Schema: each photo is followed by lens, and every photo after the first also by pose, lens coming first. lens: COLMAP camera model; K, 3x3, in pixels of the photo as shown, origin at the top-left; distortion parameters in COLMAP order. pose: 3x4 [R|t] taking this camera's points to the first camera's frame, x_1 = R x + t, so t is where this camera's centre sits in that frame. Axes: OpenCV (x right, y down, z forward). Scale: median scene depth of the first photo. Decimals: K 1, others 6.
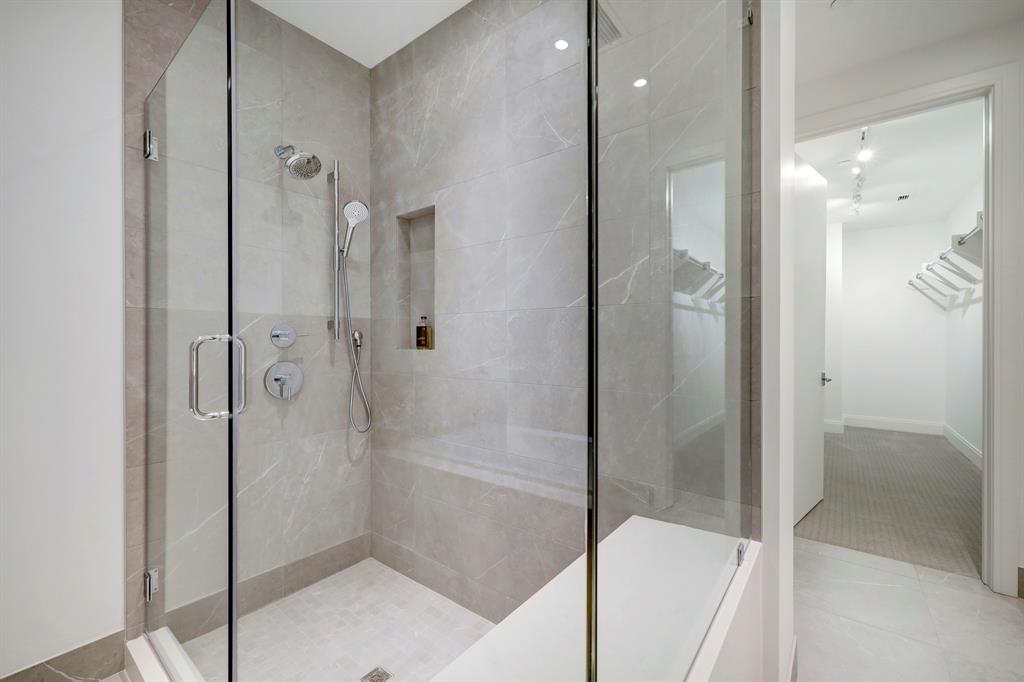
lens RADIAL K [[424.8, 0, 508.4], [0, 424.8, 341.3], [0, 0, 1]] dist [-0.003265, 0.000875]
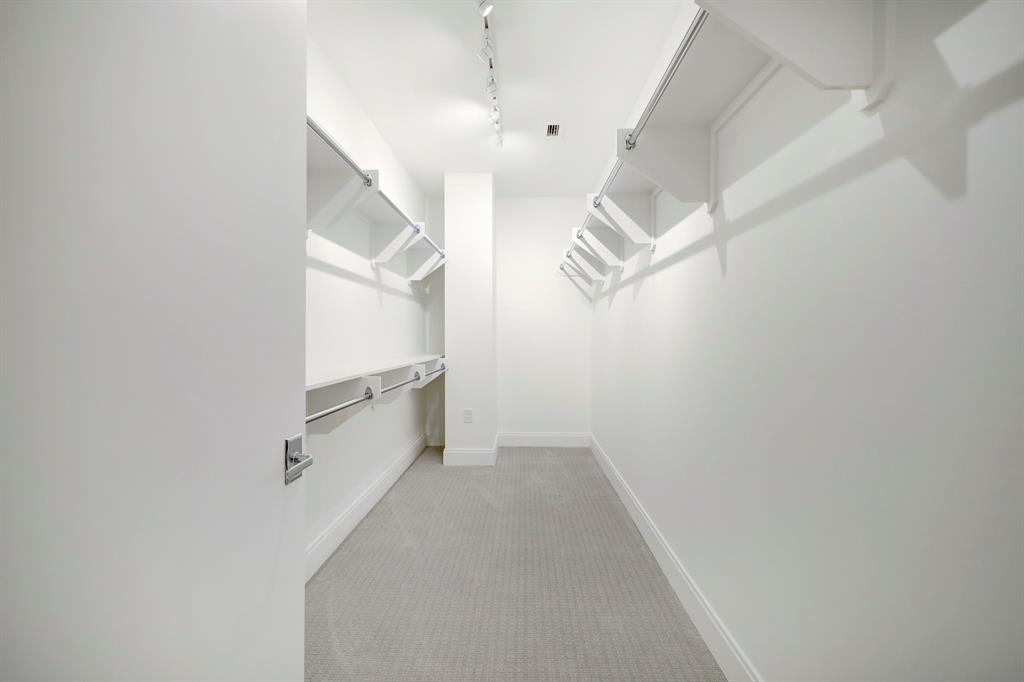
lens RADIAL K [[424.8, 0, 511.3], [0, 424.8, 337.9], [0, 0, 1]] dist [-0.003265, 0.000875]
pose [[0.804033, 0.000929, 0.594583, 0.152793], [-0.000908, 1.000000, -0.000335, 0.000450], [-0.594583, -0.000271, 0.804034, 0.158884]]
